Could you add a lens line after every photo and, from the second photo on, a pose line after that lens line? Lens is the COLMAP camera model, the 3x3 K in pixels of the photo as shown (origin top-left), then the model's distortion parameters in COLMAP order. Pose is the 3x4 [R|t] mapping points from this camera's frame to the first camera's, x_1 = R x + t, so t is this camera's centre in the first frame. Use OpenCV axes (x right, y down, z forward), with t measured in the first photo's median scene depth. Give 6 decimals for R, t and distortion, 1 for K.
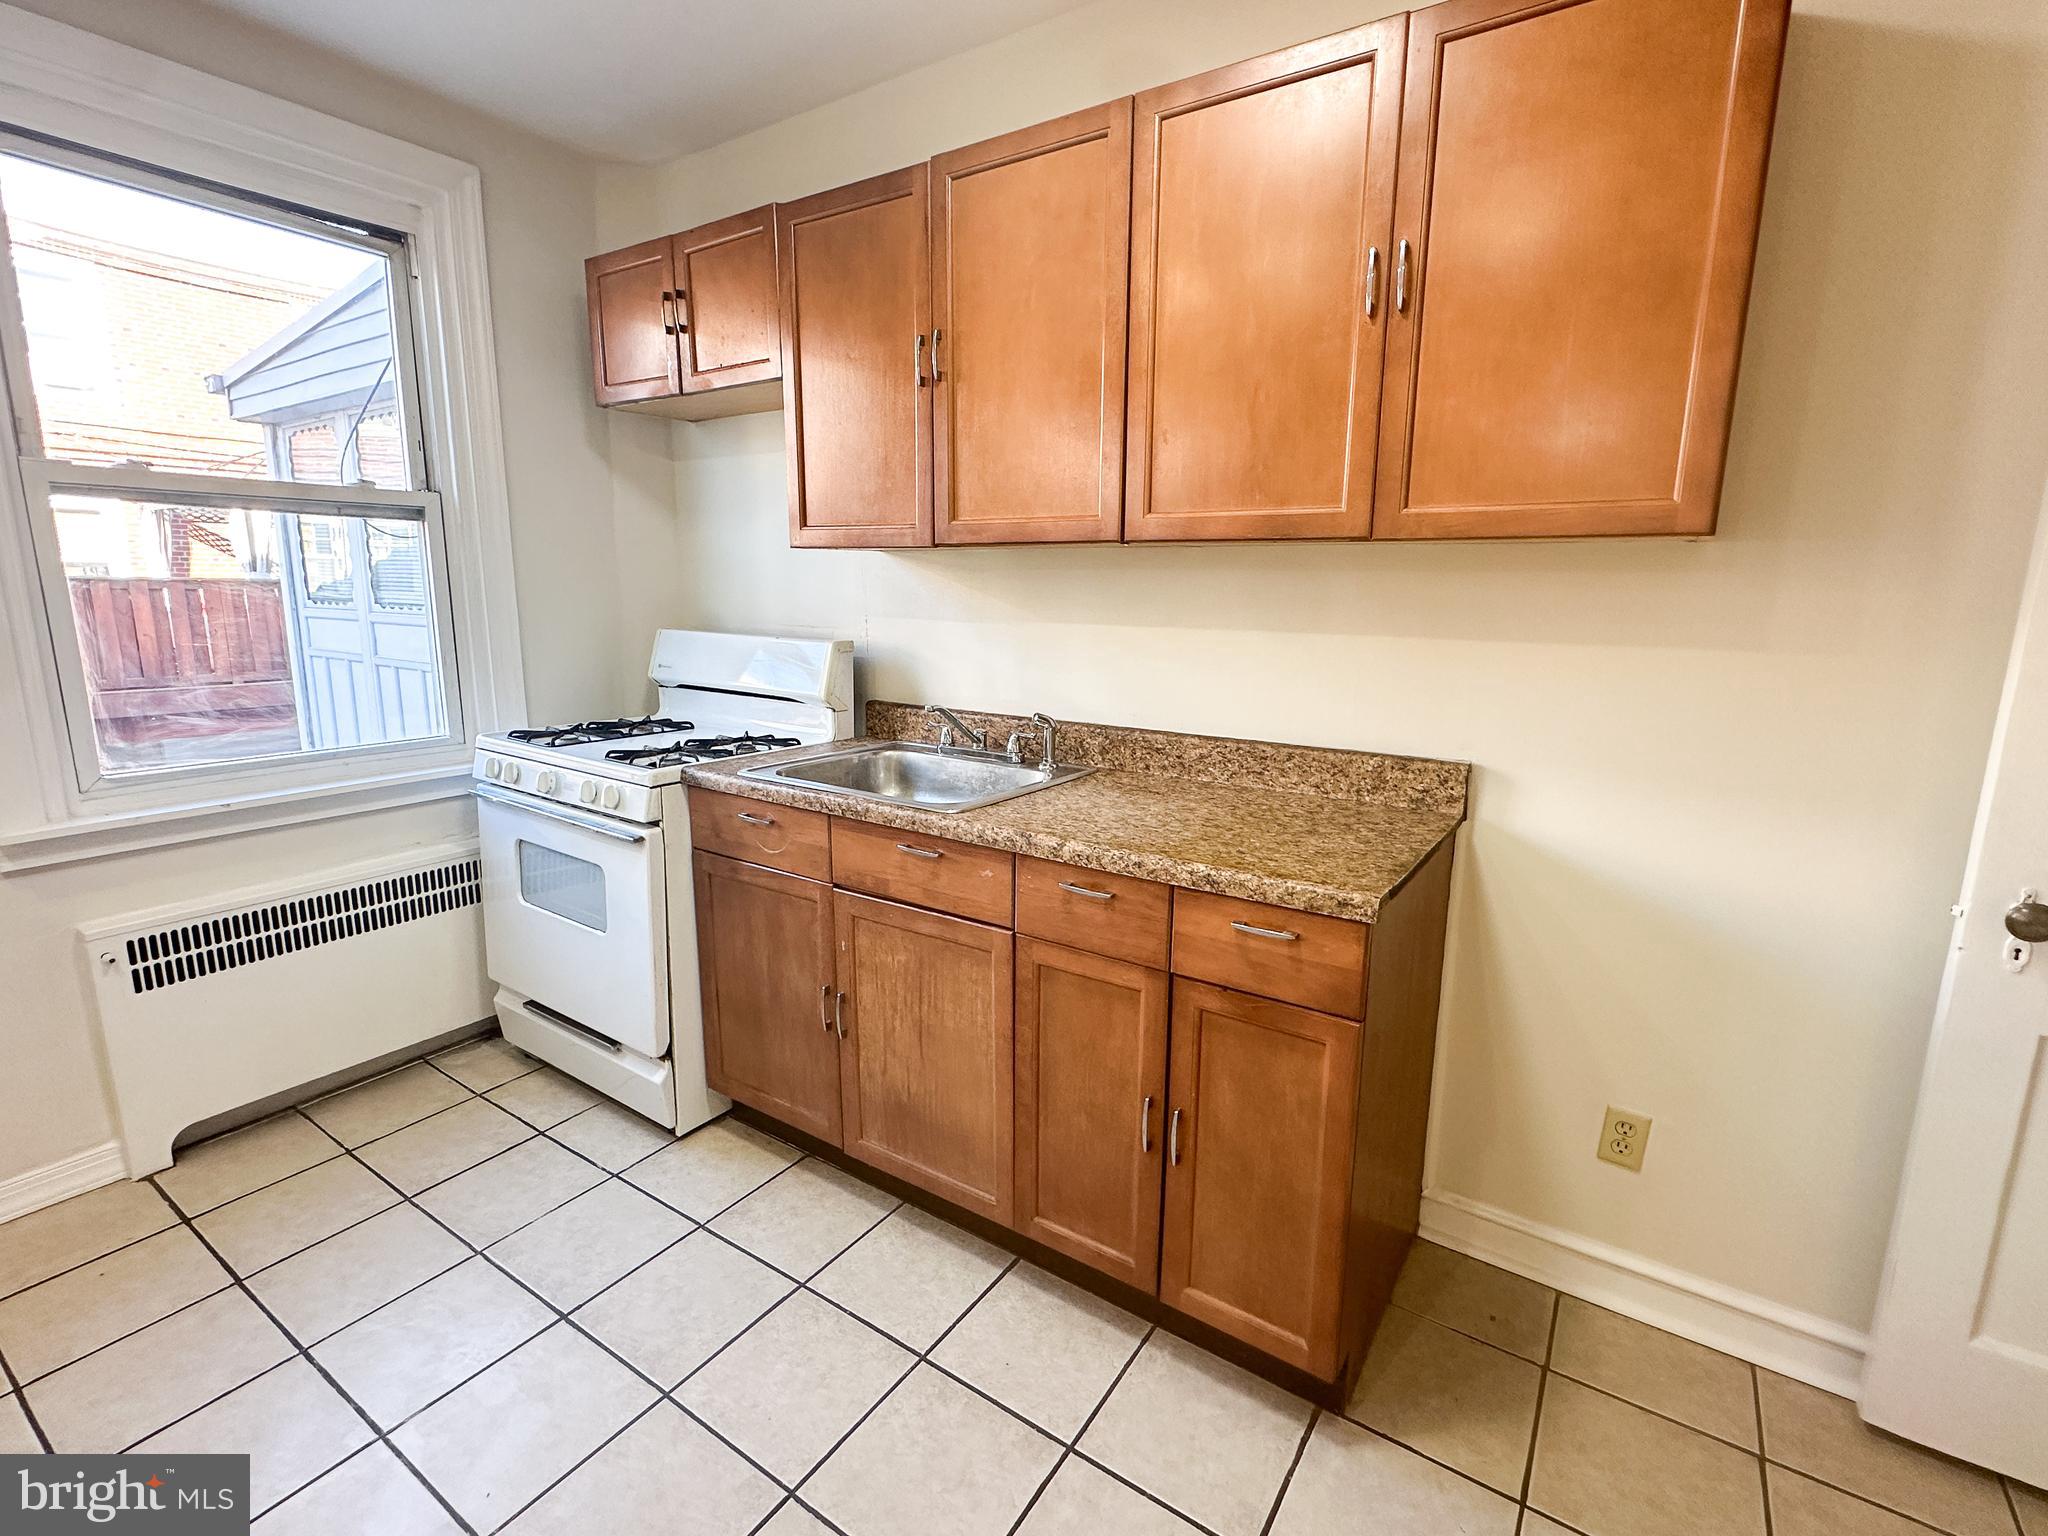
lens RADIAL K [[943.9, 0, 1020.5], [0, 943.9, 764.8], [0, 0, 1]] dist [-0.004850, 0.000808]
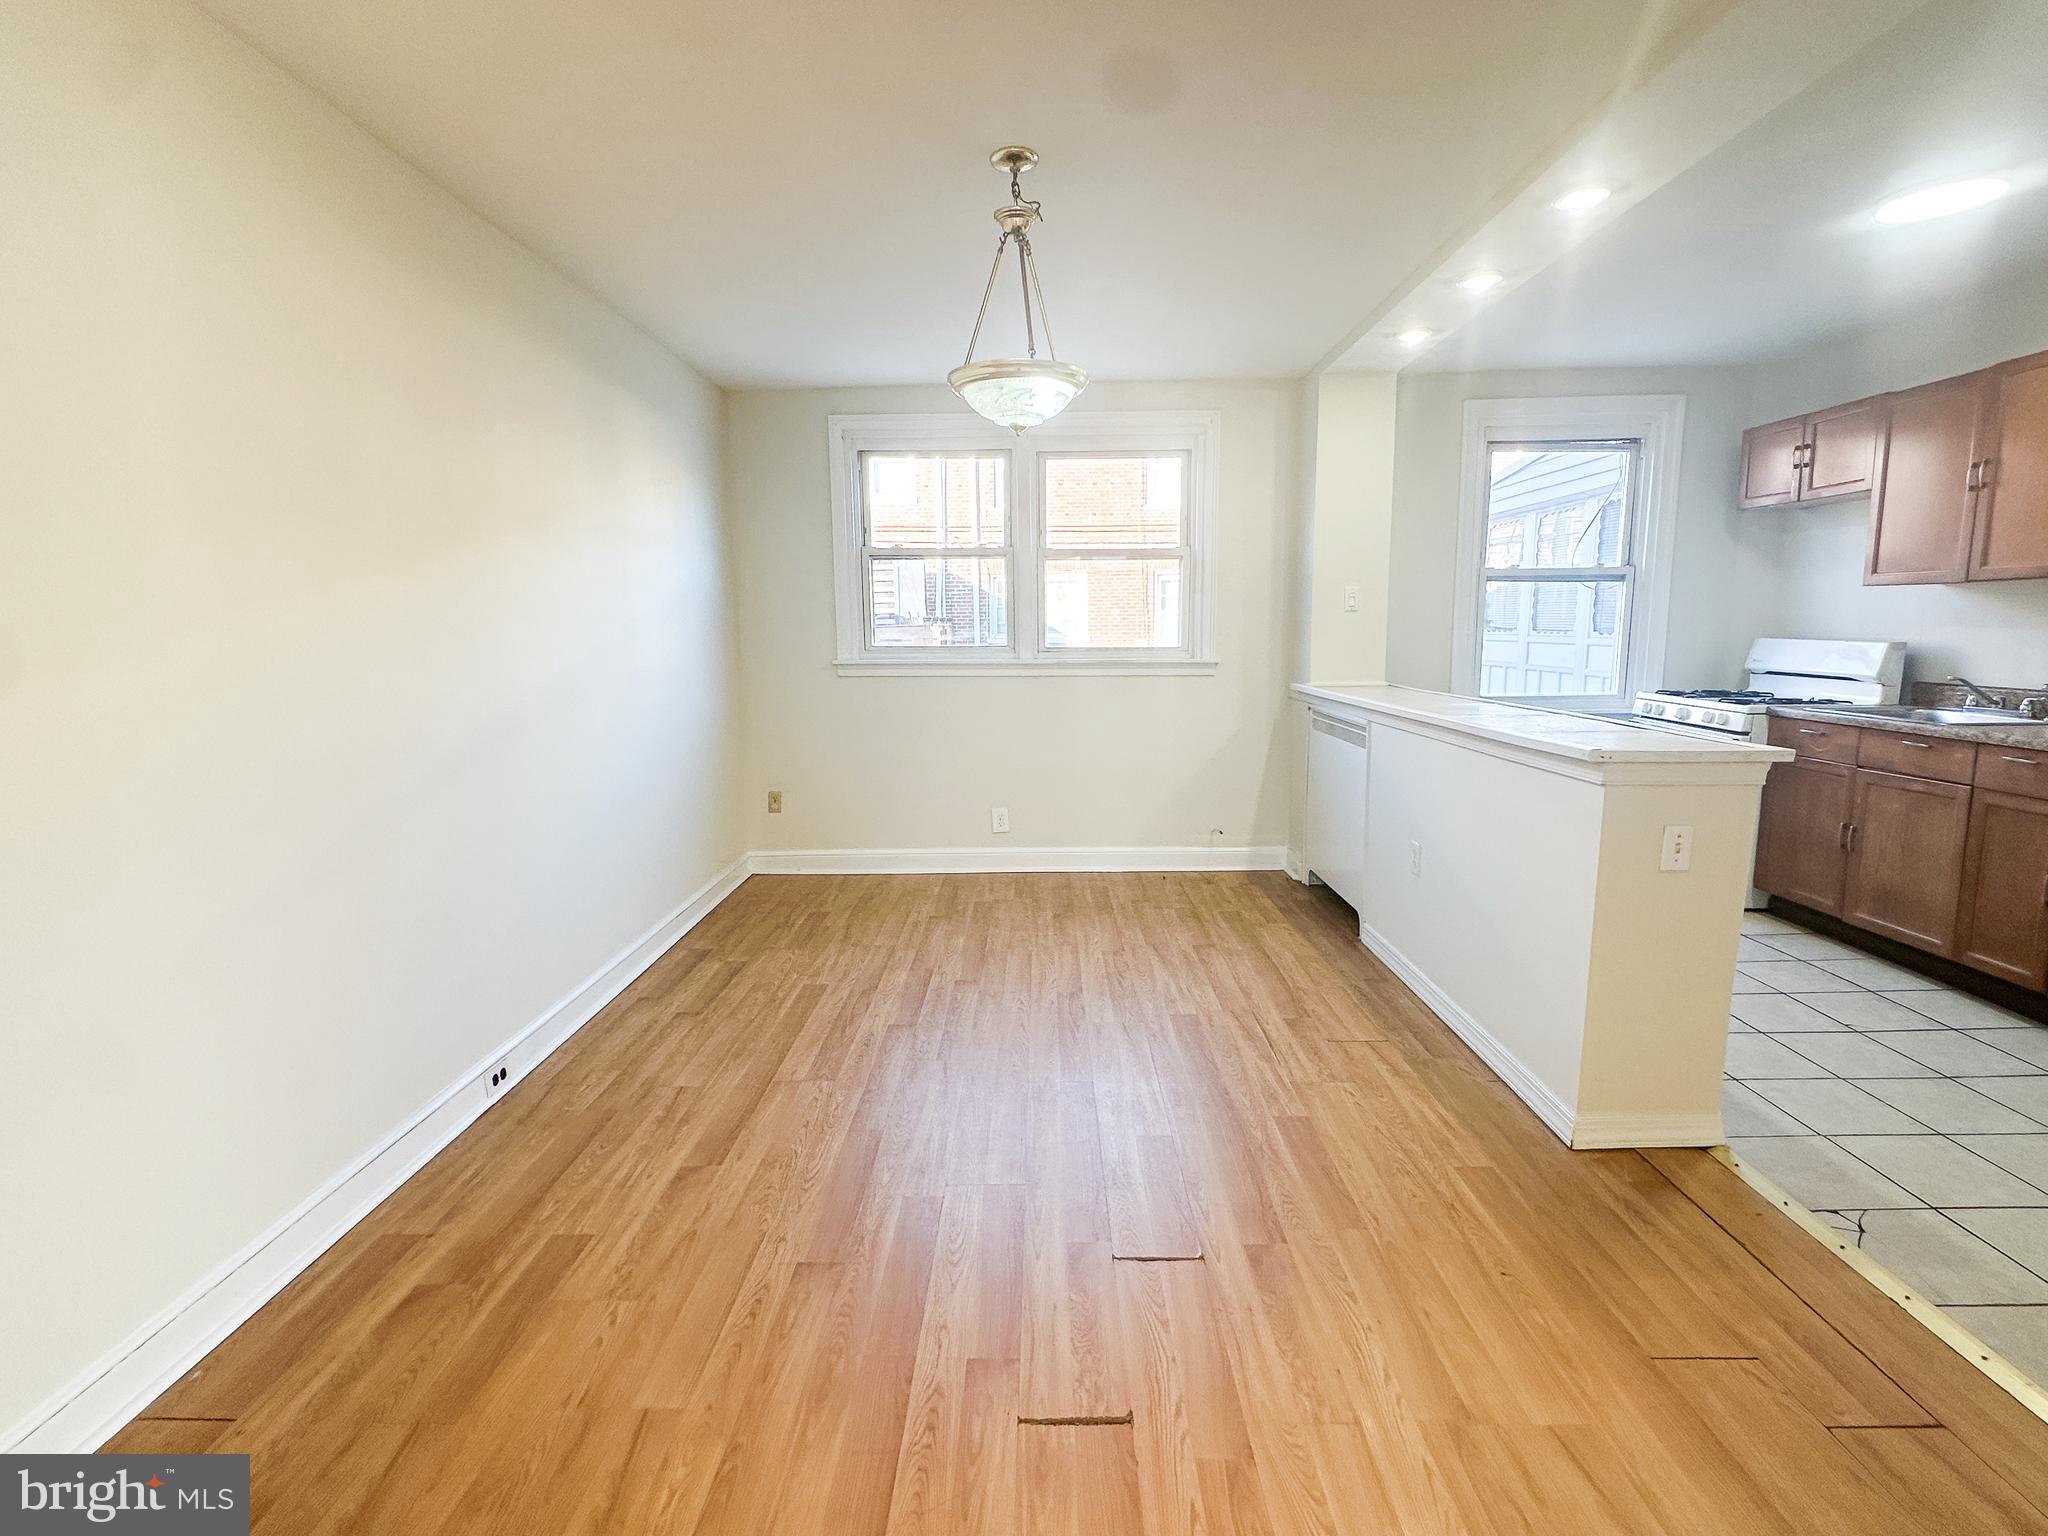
lens RADIAL K [[943.9, 0, 1024.5], [0, 943.9, 766.4], [0, 0, 1]] dist [-0.004850, 0.000808]
pose [[0.550112, 0.104200, -0.828564, 0.430081], [-0.136098, 0.990106, 0.034155, 0.284220], [0.823926, 0.093977, 0.558851, -1.375425]]
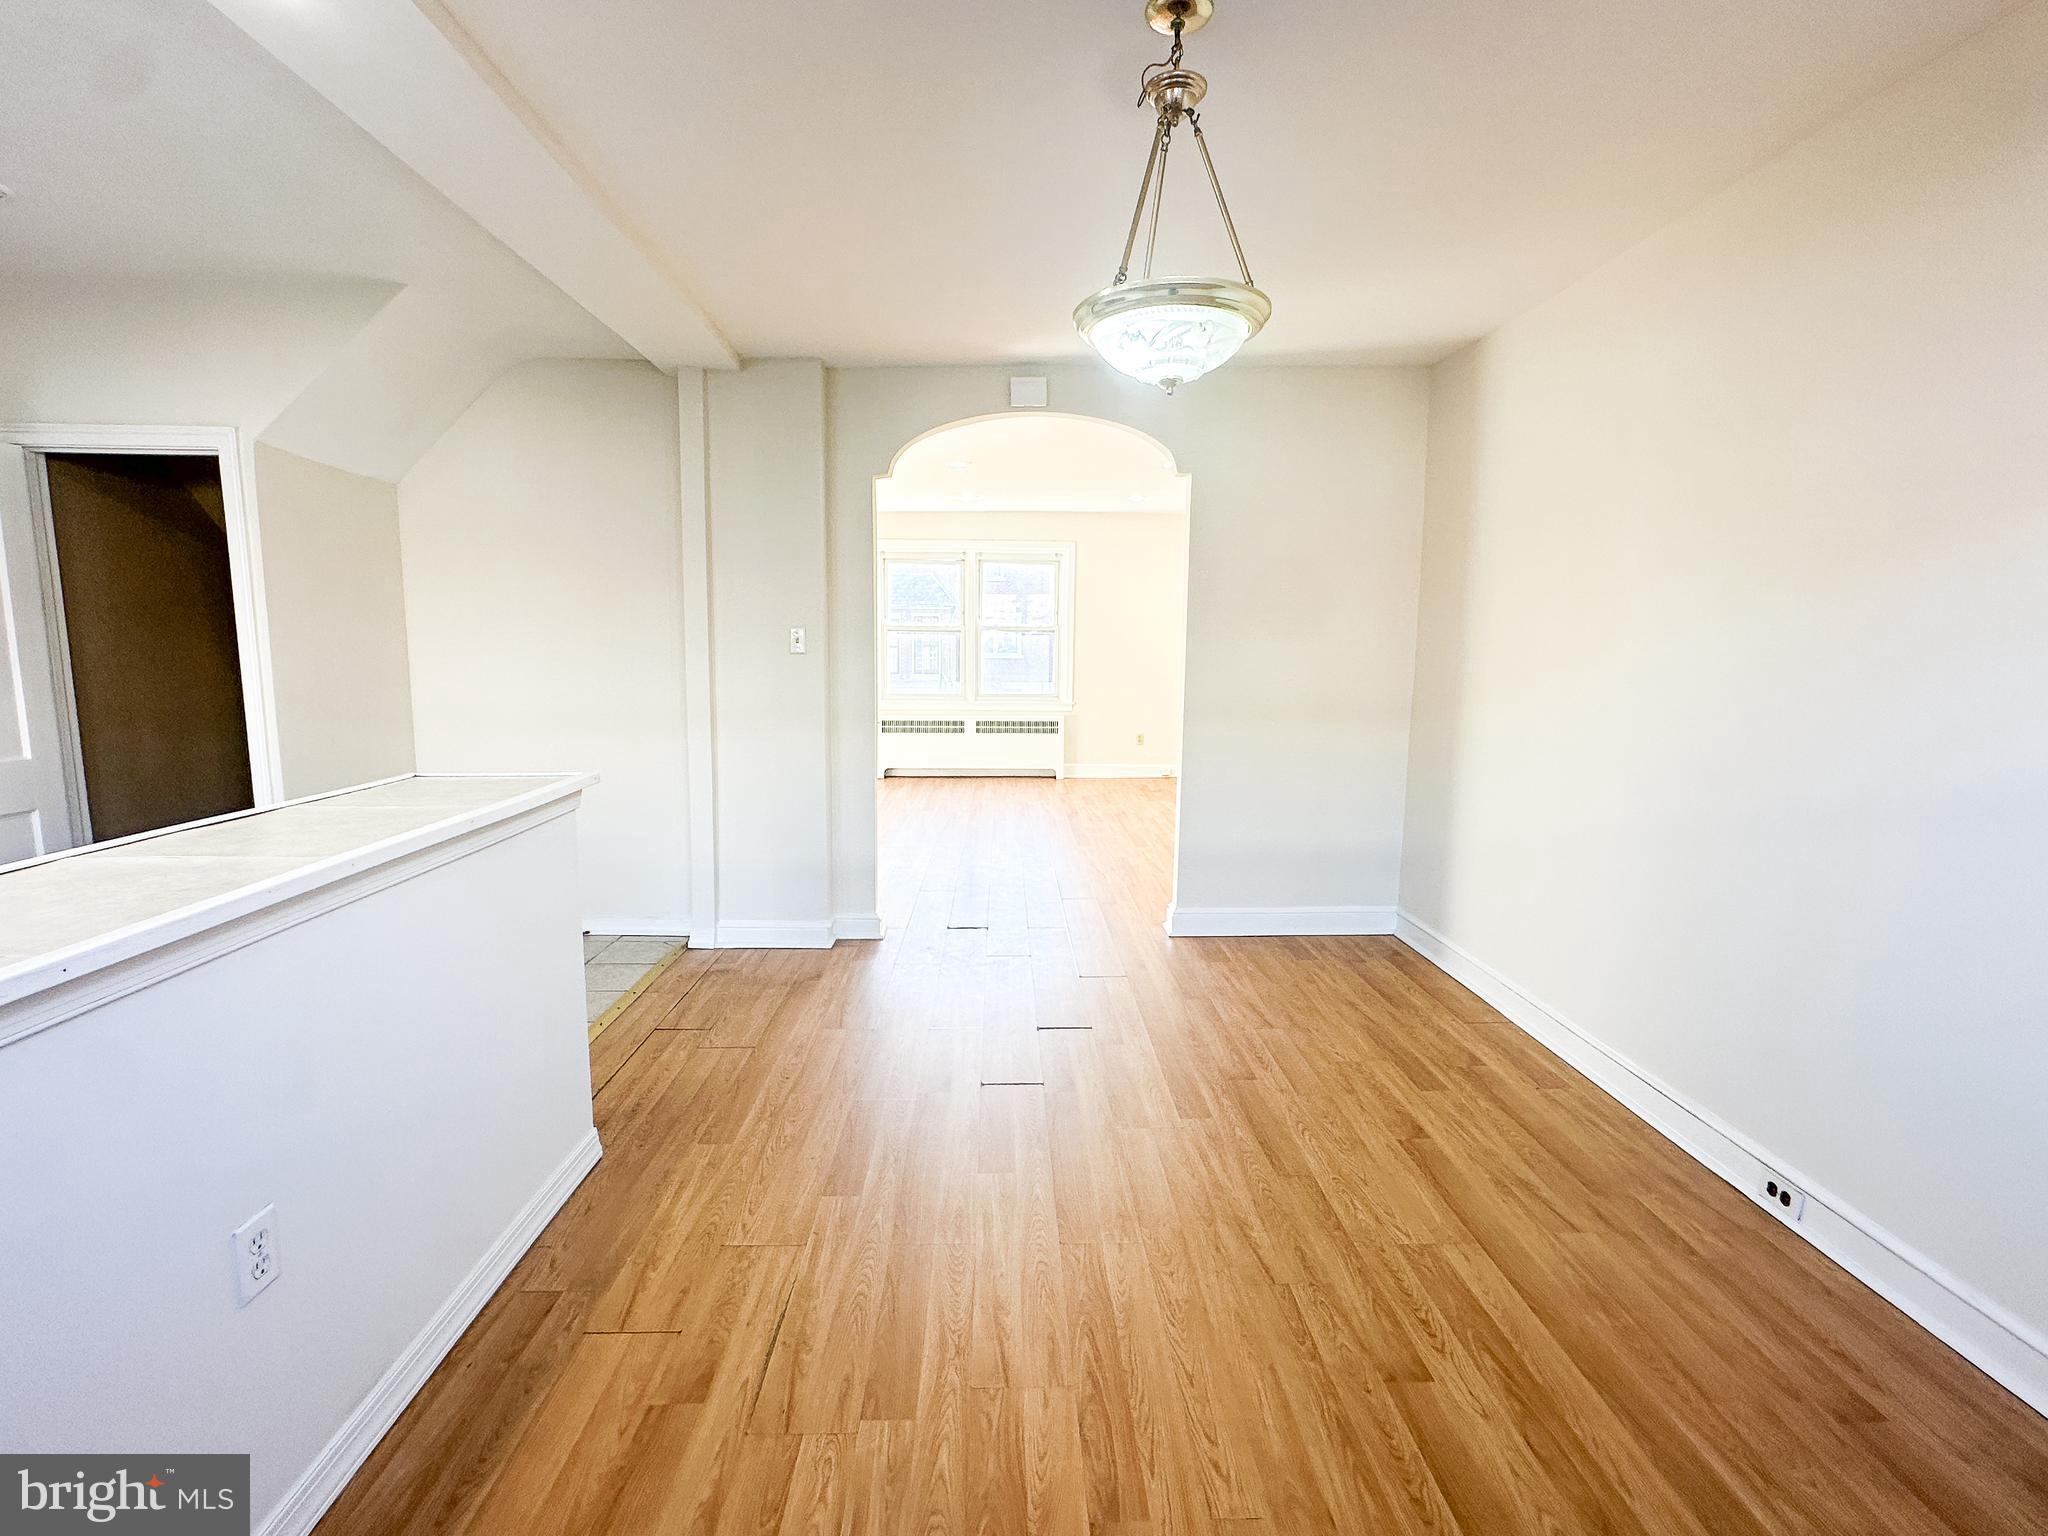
lens RADIAL K [[943.9, 0, 1029.5], [0, 943.9, 750.8], [0, 0, 1]] dist [-0.004850, 0.000808]
pose [[-0.592875, -0.109807, 0.797773, -1.427033], [0.138256, 0.962071, 0.235168, -0.024180], [-0.793338, 0.249722, -0.555206, 0.038864]]
